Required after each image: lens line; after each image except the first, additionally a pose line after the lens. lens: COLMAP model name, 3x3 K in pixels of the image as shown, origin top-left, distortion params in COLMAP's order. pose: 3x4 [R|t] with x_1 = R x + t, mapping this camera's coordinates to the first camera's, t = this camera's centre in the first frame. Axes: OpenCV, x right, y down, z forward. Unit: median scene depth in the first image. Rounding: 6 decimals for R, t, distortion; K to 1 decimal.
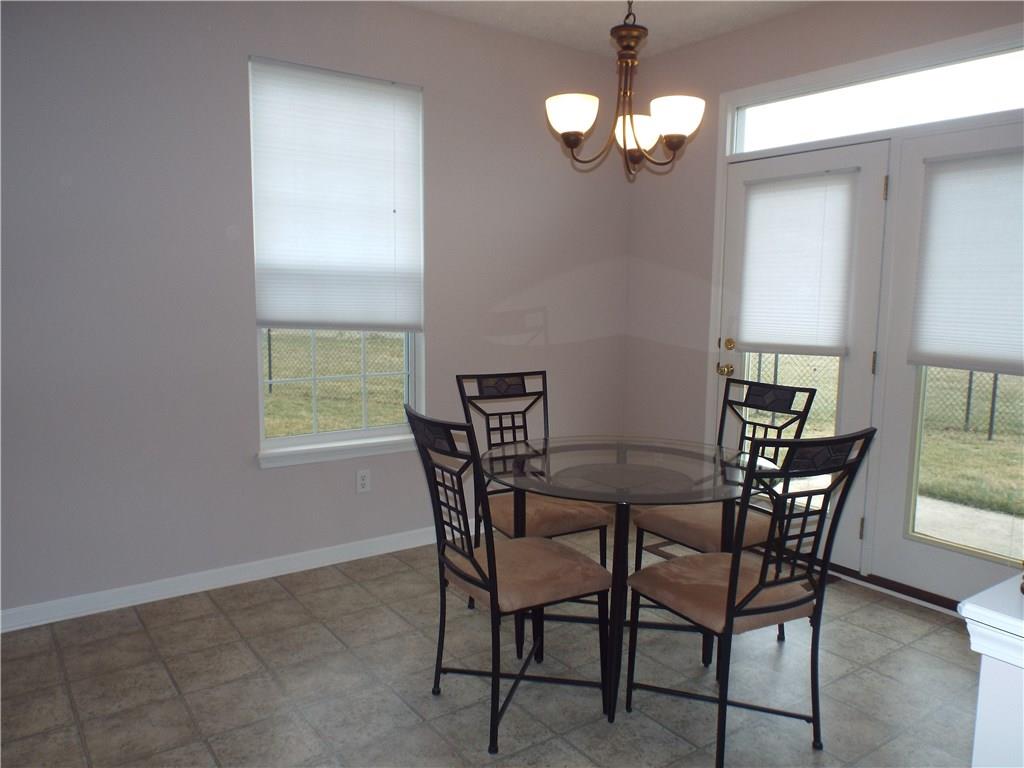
lens RADIAL K [[759.1, 0, 561.4], [0, 759.1, 385.5], [0, 0, 1]] dist [0.043301, -0.002907]
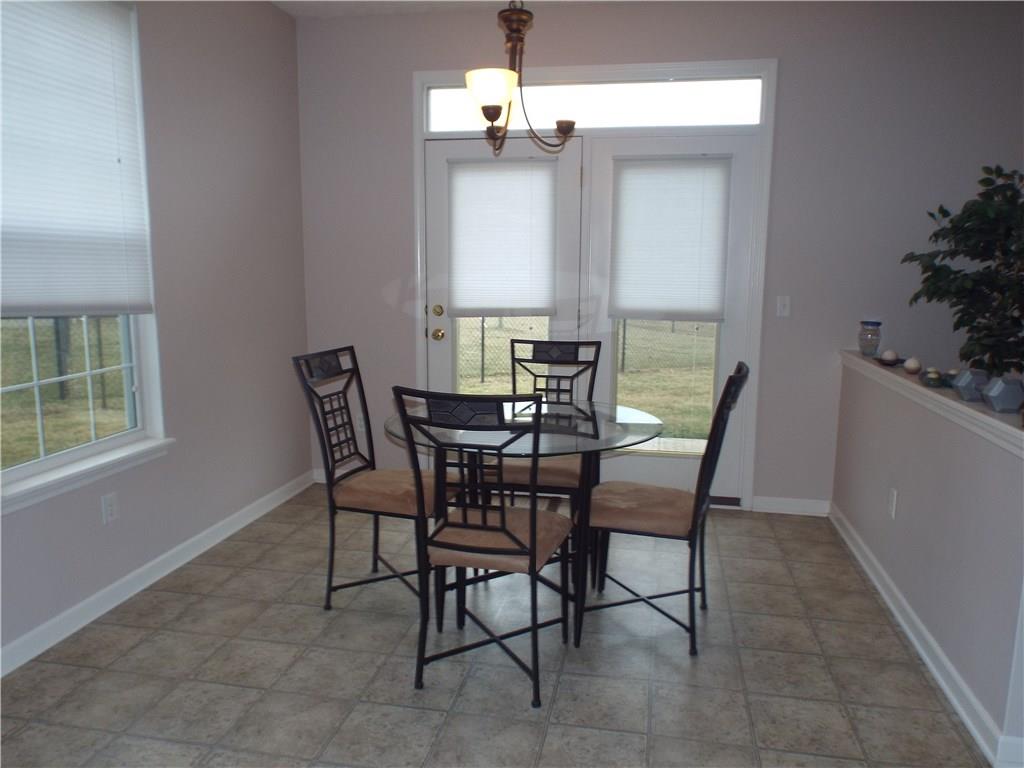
lens RADIAL K [[731.0, 0, 525.7], [0, 731.0, 380.3], [0, 0, 1]] dist [0.002940, 0.006069]
pose [[0.752137, -0.110774, 0.649630, -0.455258], [0.087402, 0.993831, 0.068273, -0.020073], [-0.653185, 0.005428, 0.757179, 0.169147]]
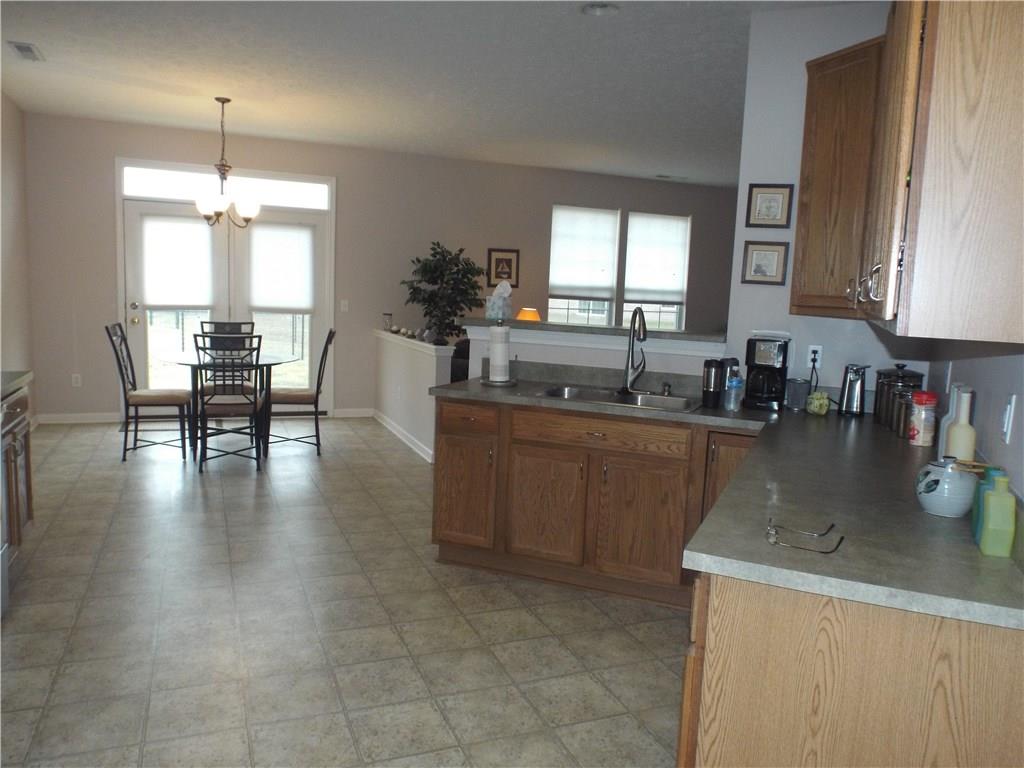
lens RADIAL K [[714.4, 0, 512.0], [0, 714.4, 384.0], [0, 0, 1]] dist [-0.066239, 0.003123]
pose [[0.258030, -0.126772, 0.957784, -1.311796], [0.082691, 0.990614, 0.108840, 0.019693], [-0.962592, 0.051116, 0.266091, -0.251610]]
